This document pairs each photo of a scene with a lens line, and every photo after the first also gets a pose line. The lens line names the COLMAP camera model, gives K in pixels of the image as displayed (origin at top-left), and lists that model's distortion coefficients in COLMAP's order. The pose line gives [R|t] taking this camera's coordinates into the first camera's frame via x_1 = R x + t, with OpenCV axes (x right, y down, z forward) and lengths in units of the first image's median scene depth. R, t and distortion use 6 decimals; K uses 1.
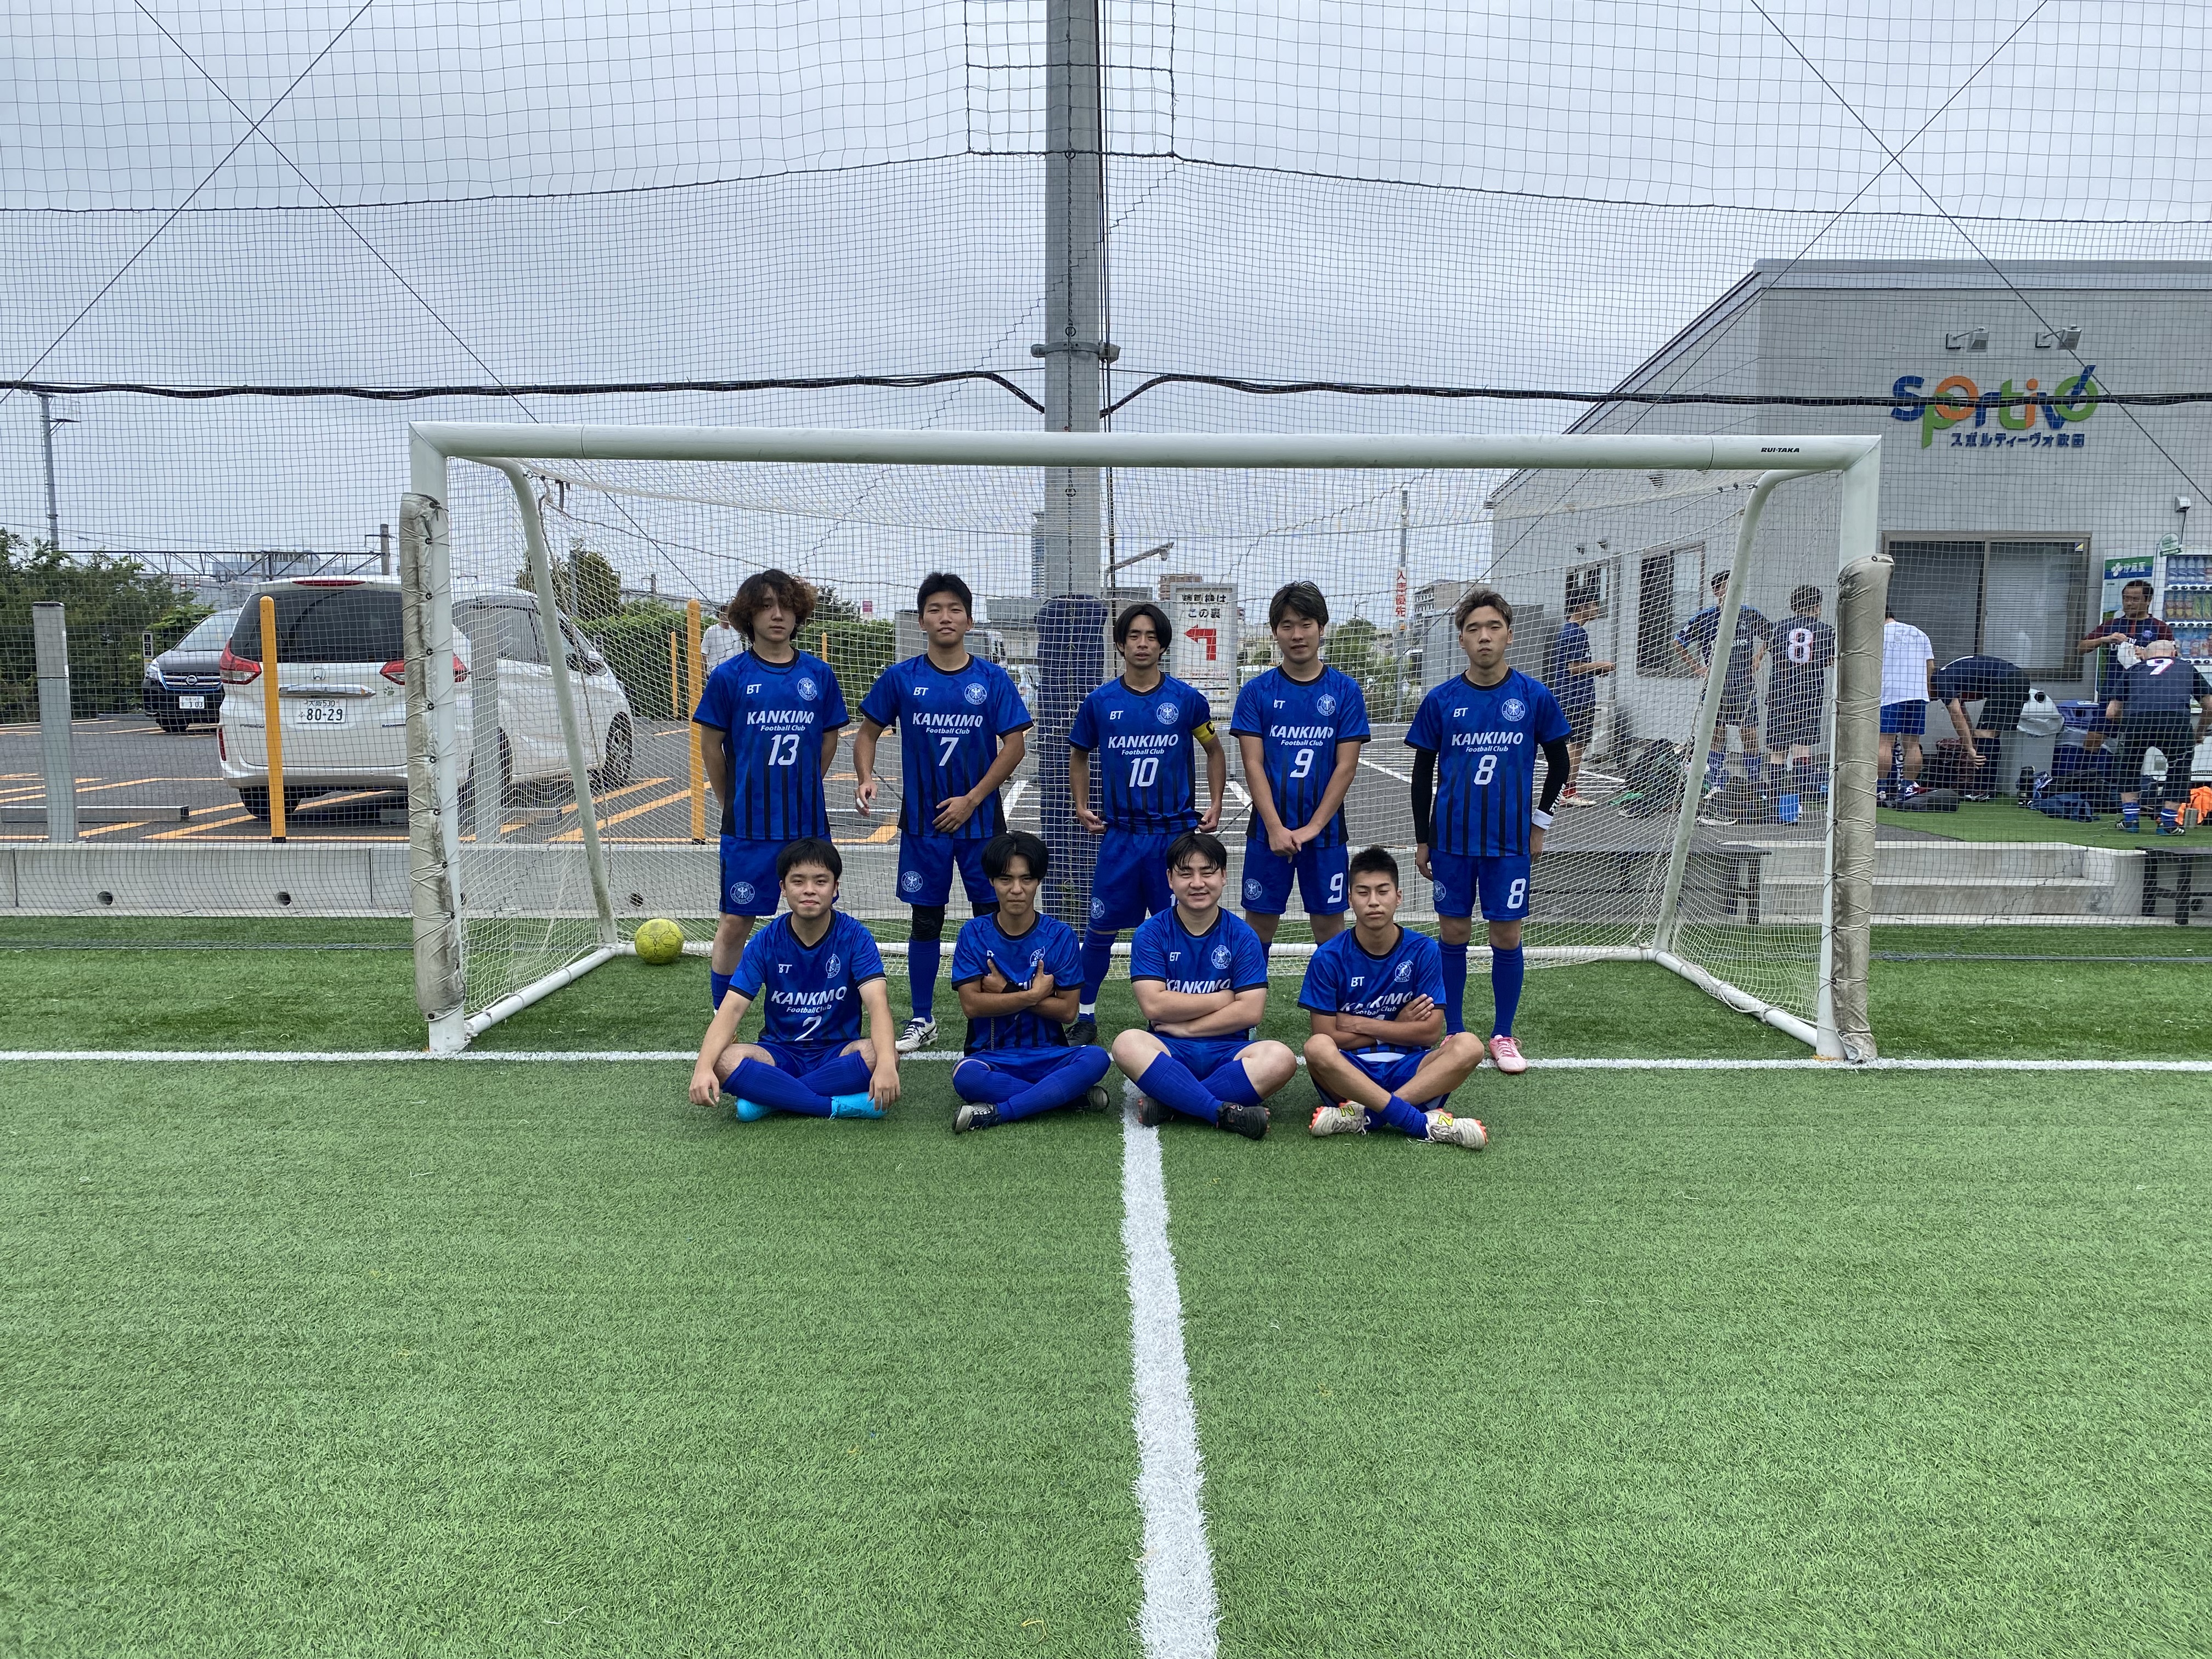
lens RADIAL K [[1587.5, 0, 1106.1], [0, 1587.5, 830.2], [0, 0, 1]] dist [0.013716, -0.011796]
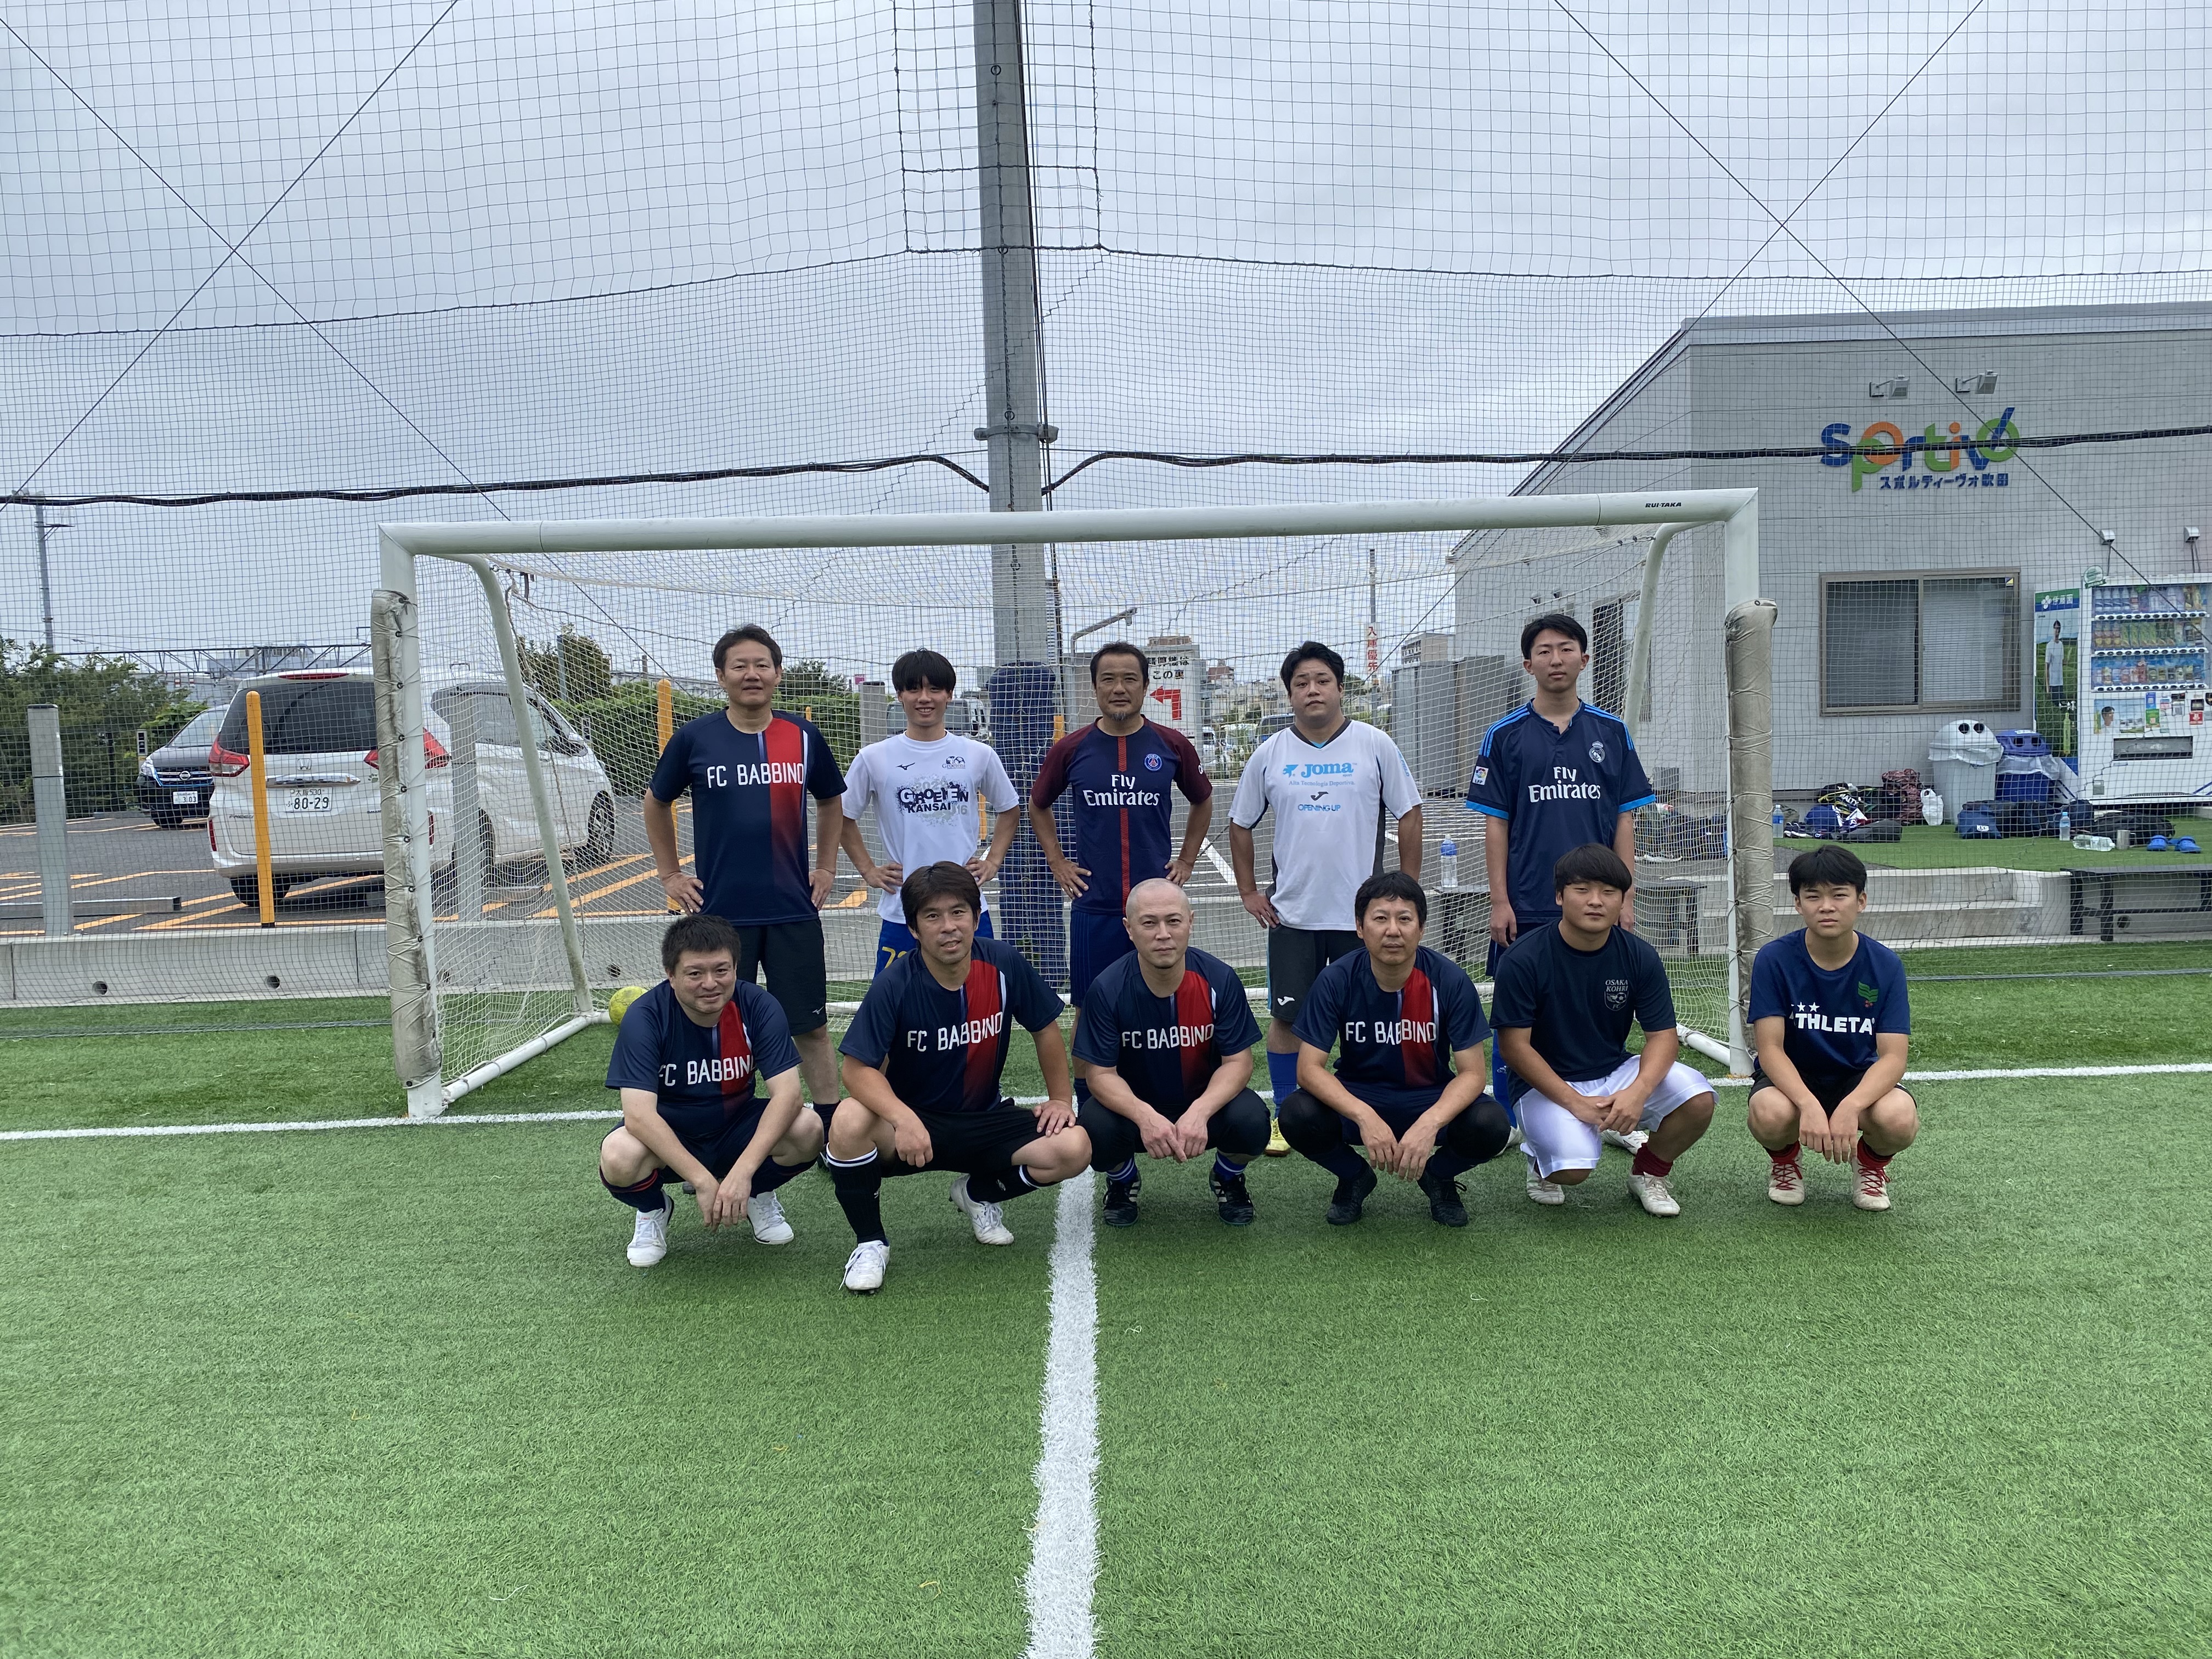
lens RADIAL K [[1587.5, 0, 1104.6], [0, 1587.5, 832.0], [0, 0, 1]] dist [0.013716, -0.011796]
pose [[0.999371, -0.035456, 0.000952, 0.029856], [0.035466, 0.998602, -0.039185, 0.006402], [0.000439, 0.039194, 0.999232, -0.042516]]
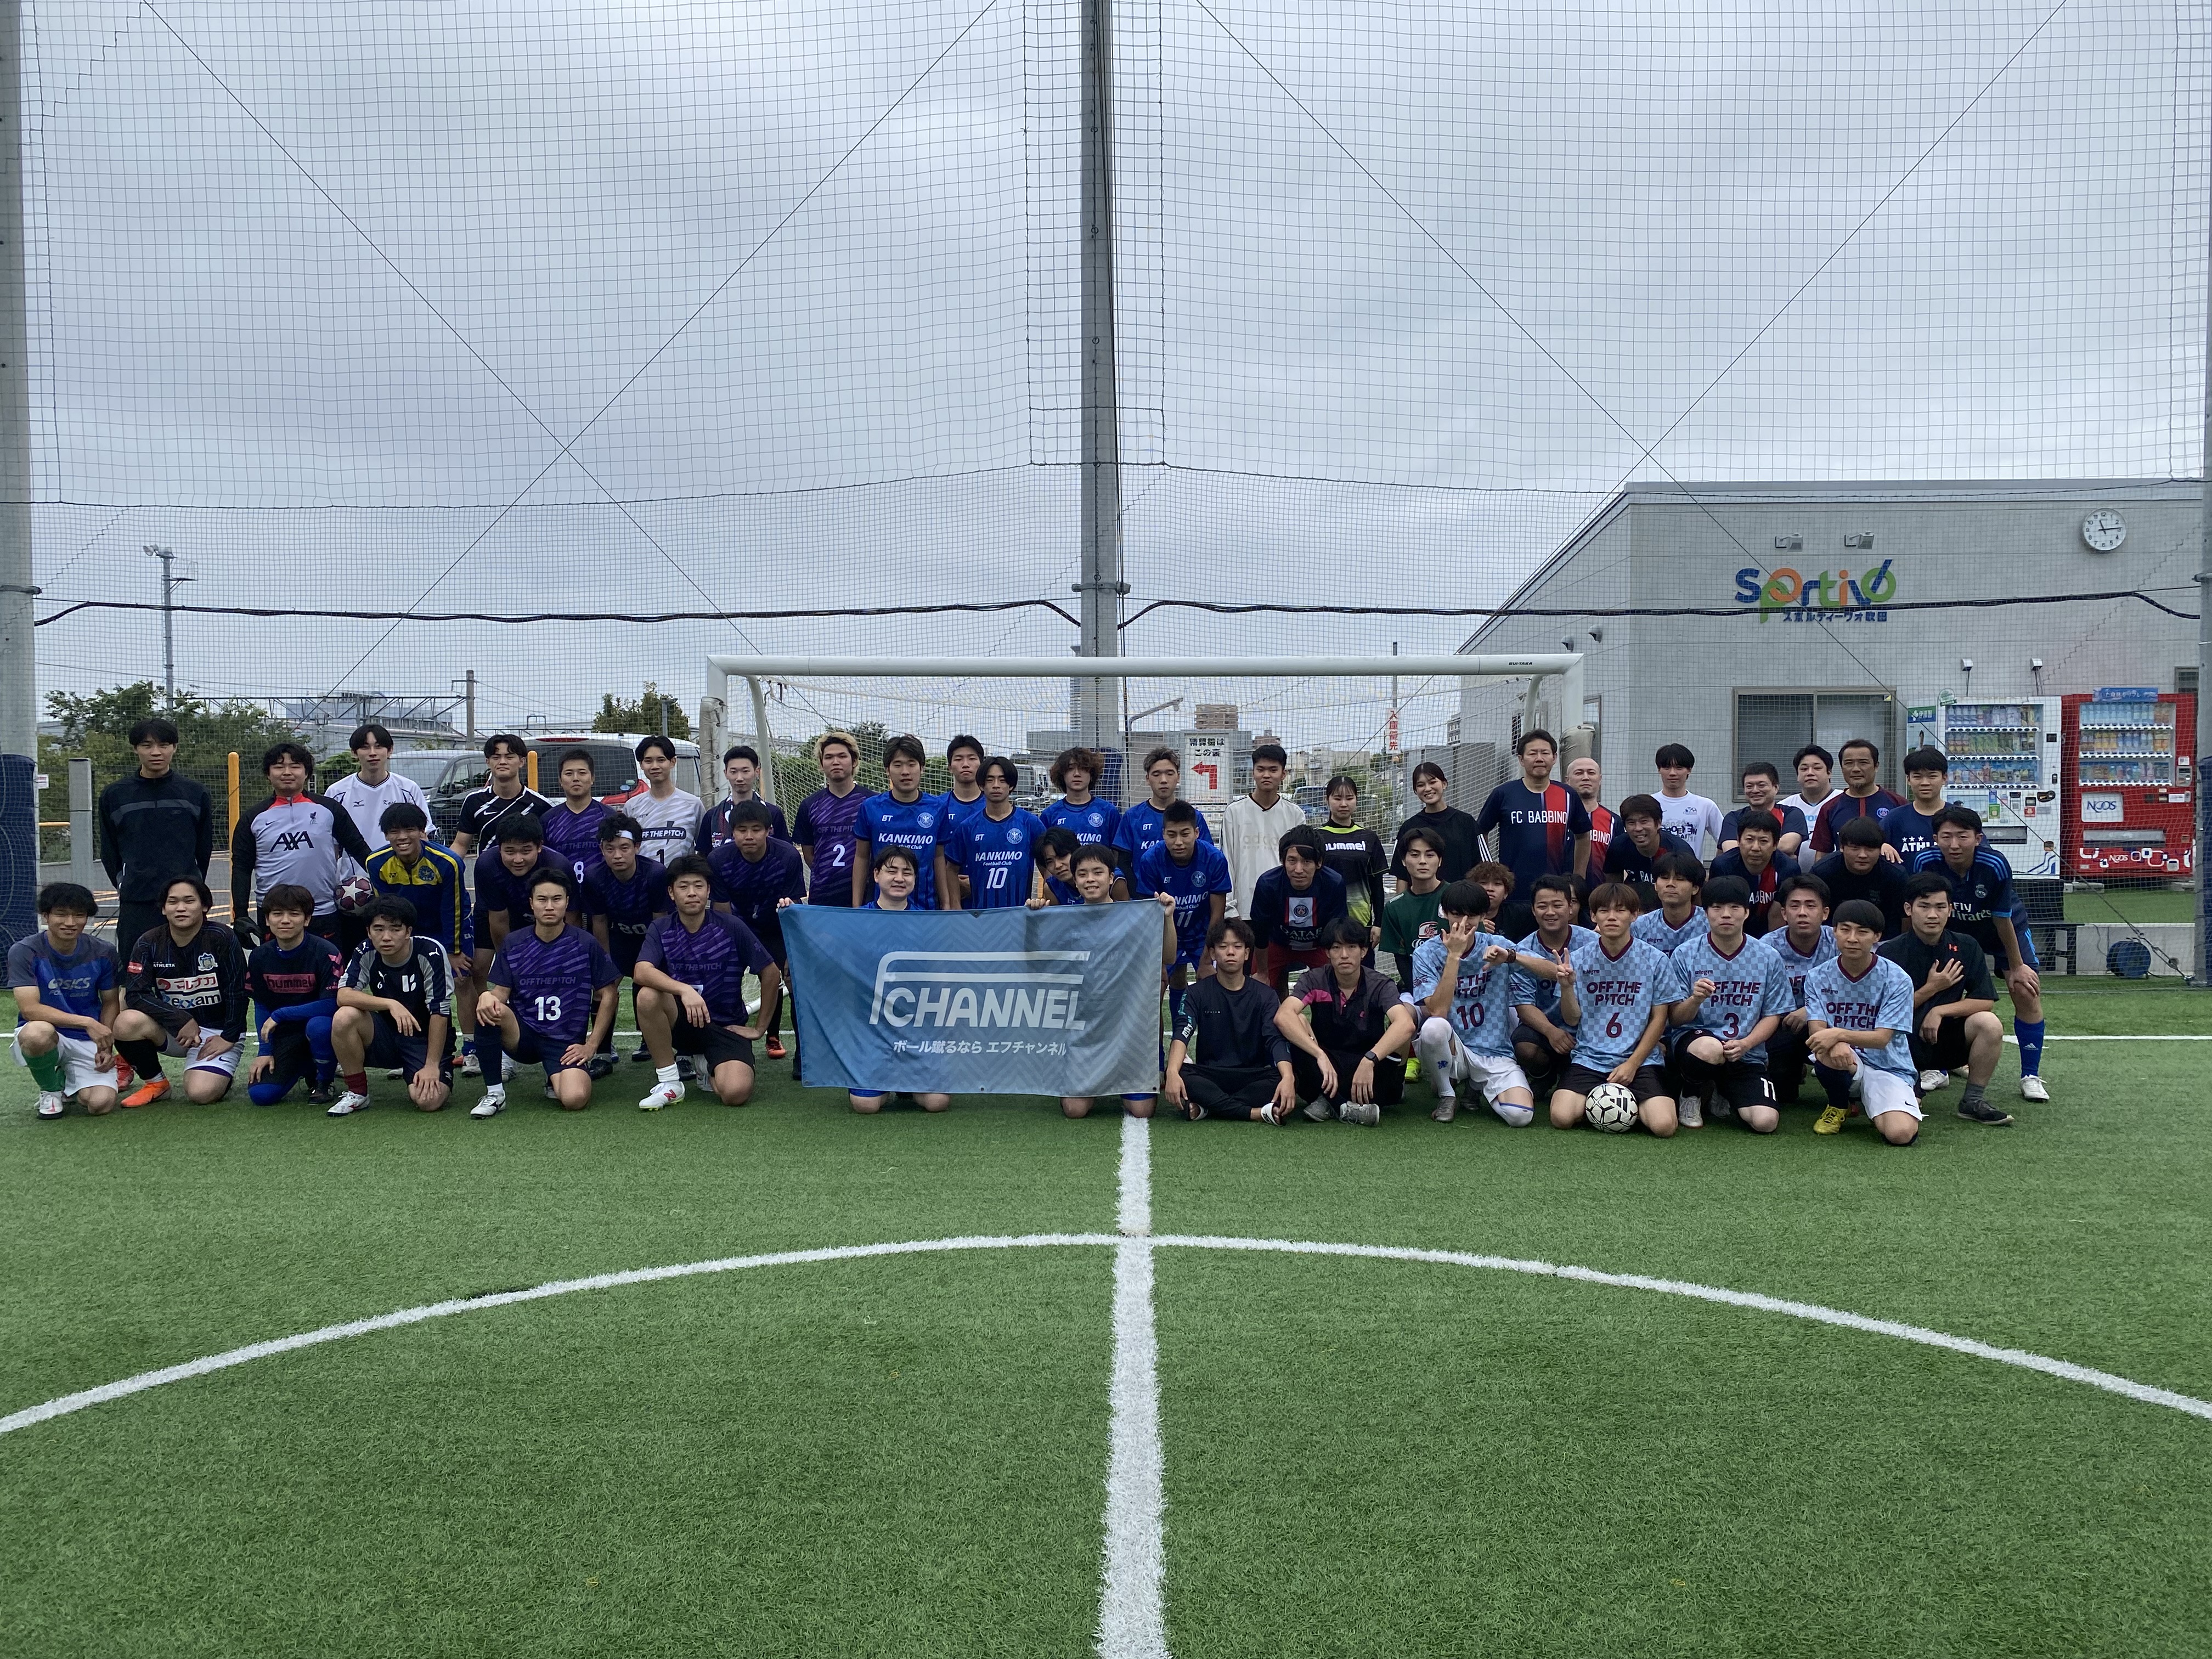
lens RADIAL K [[1587.5, 0, 1079.7], [0, 1587.5, 836.4], [0, 0, 1]] dist [0.013716, -0.011796]
pose [[0.999146, -0.005946, -0.040895, 0.021155], [0.002741, 0.996950, -0.077990, 0.052281], [0.041235, 0.077812, 0.996115, -0.493219]]
